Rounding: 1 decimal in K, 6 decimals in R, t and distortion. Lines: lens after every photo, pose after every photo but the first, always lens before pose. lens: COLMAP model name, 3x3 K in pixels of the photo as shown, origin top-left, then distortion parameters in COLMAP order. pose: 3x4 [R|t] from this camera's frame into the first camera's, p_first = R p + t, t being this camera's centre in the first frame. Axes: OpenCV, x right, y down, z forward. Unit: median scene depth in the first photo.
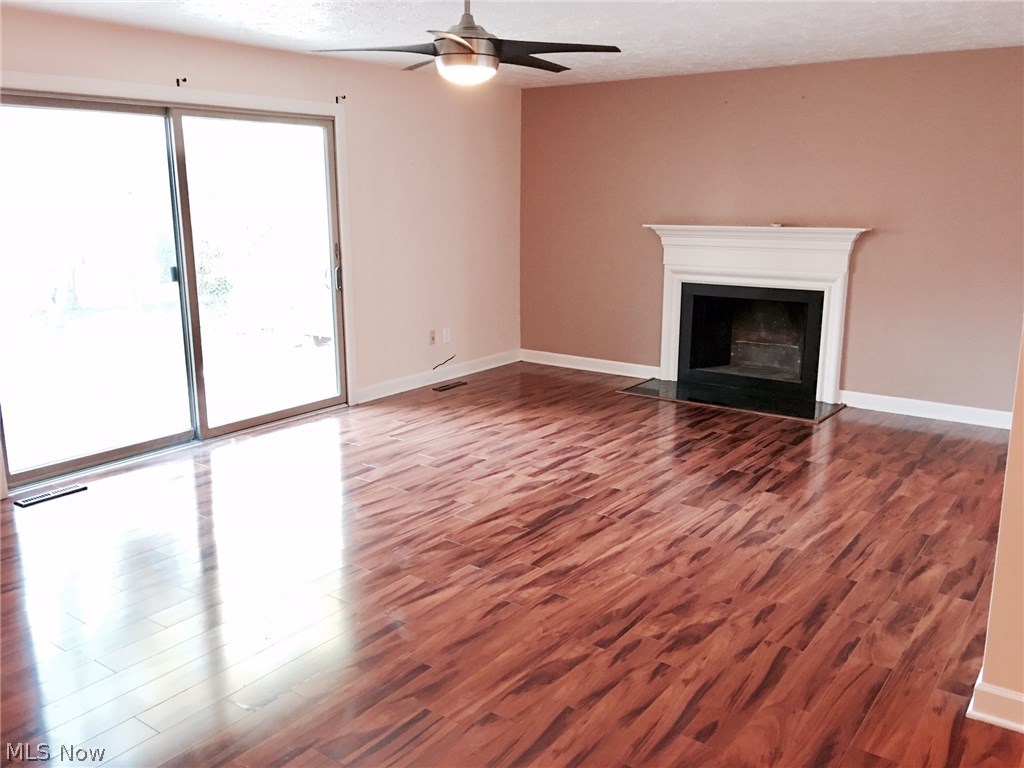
lens RADIAL K [[858.5, 0, 504.7], [0, 858.5, 373.1], [0, 0, 1]] dist [0.071067, -0.113961]
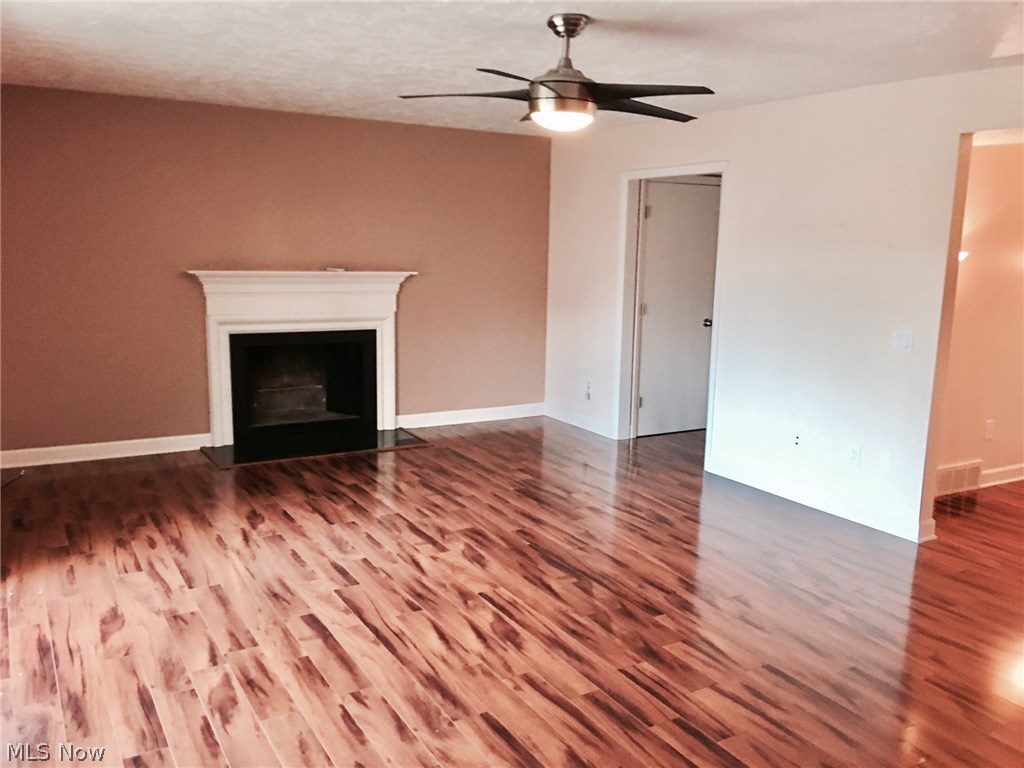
lens RADIAL K [[858.5, 0, 528.3], [0, 858.5, 379.7], [0, 0, 1]] dist [0.071067, -0.113961]
pose [[0.376572, -0.135558, 0.916416, -0.680511], [0.165484, 0.983168, 0.077432, -0.103172], [-0.911487, 0.122494, 0.392666, 0.497810]]
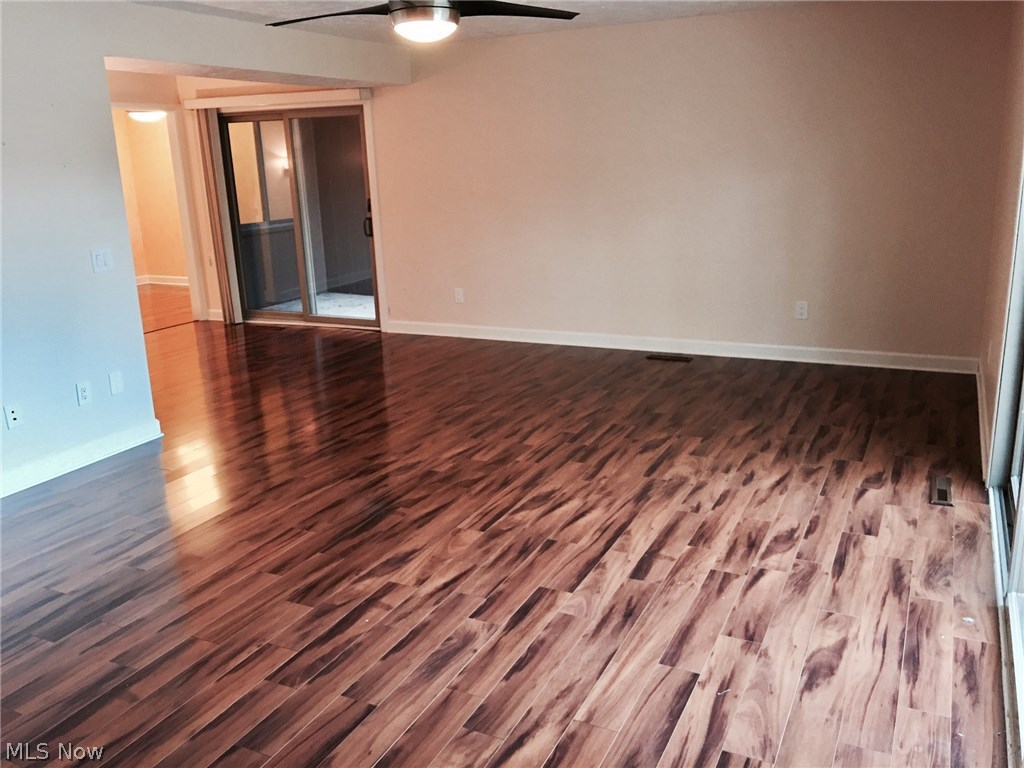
lens RADIAL K [[858.5, 0, 500.9], [0, 858.5, 384.1], [0, 0, 1]] dist [0.071067, -0.113961]
pose [[-0.985245, 0.081438, -0.150530, 0.032705], [0.004377, 0.891237, 0.453517, -0.301541], [0.171092, 0.446167, -0.878443, 1.413991]]
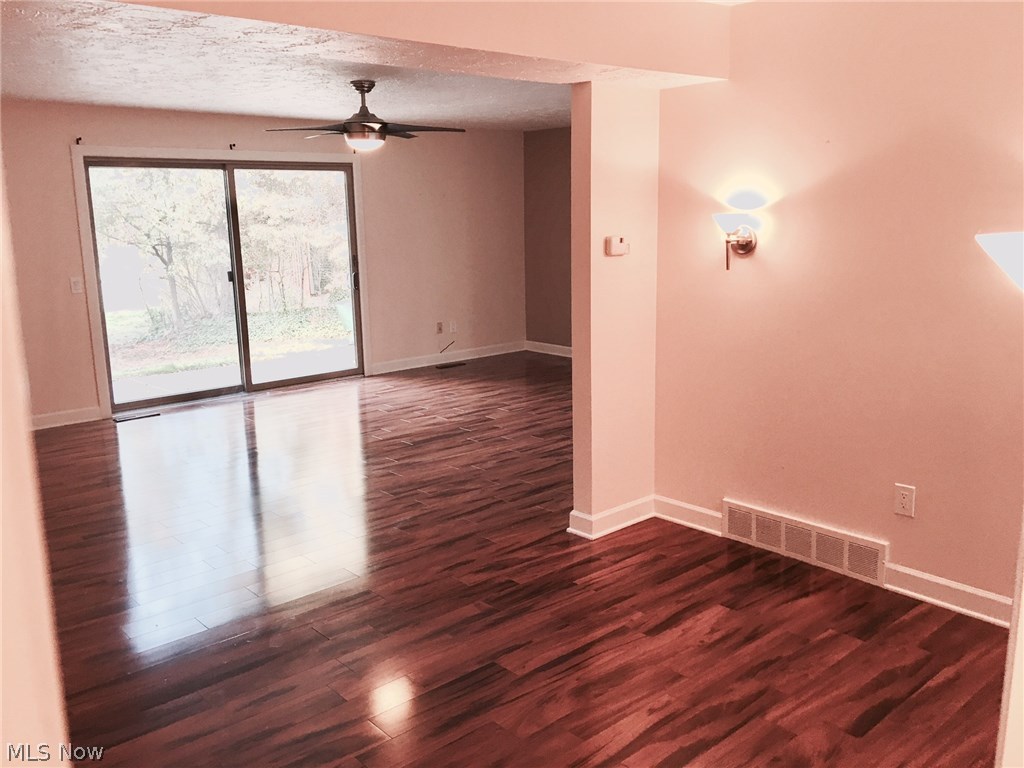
lens RADIAL K [[858.5, 0, 513.6], [0, 858.5, 376.1], [0, 0, 1]] dist [0.071067, -0.113961]
pose [[0.979539, 0.021514, -0.200102, 0.383140], [-0.024570, 0.999616, -0.012801, 0.060596], [0.199750, 0.017456, 0.979691, -0.330170]]
